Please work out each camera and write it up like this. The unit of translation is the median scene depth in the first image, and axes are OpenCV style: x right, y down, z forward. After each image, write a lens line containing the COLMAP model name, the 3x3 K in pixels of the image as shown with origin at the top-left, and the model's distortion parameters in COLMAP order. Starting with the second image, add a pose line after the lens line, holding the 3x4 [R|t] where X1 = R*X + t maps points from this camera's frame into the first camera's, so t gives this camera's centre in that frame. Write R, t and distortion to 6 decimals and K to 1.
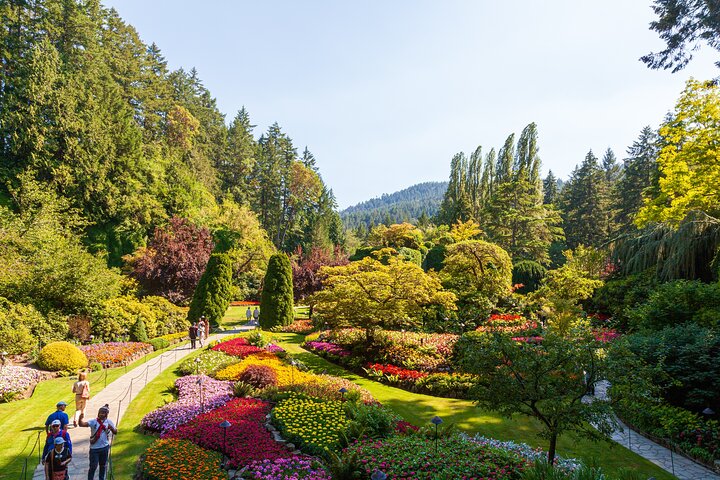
lens RADIAL K [[481.1, 0, 391.6], [0, 481.1, 237.2], [0, 0, 1]] dist [0.024948, -0.000745]
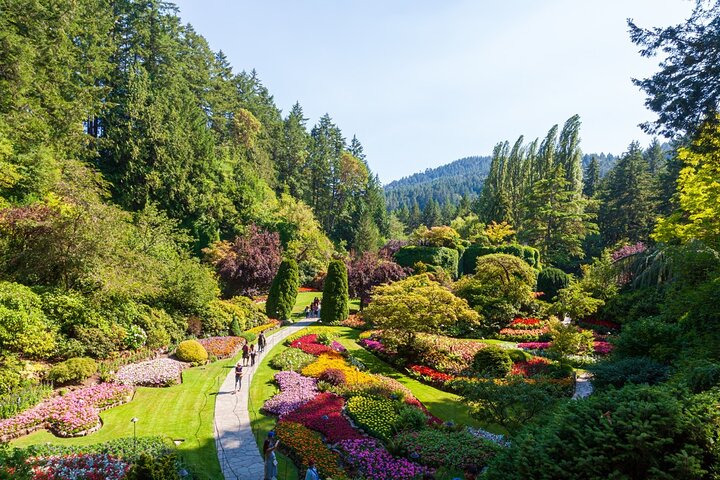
lens RADIAL K [[481.1, 0, 391.6], [0, 481.1, 237.2], [0, 0, 1]] dist [0.024948, -0.000745]
pose [[0.995901, 0.019795, -0.088259, 0.004869], [-0.014282, 0.997932, 0.062665, -0.069091], [0.089317, -0.061148, 0.994124, -0.121602]]
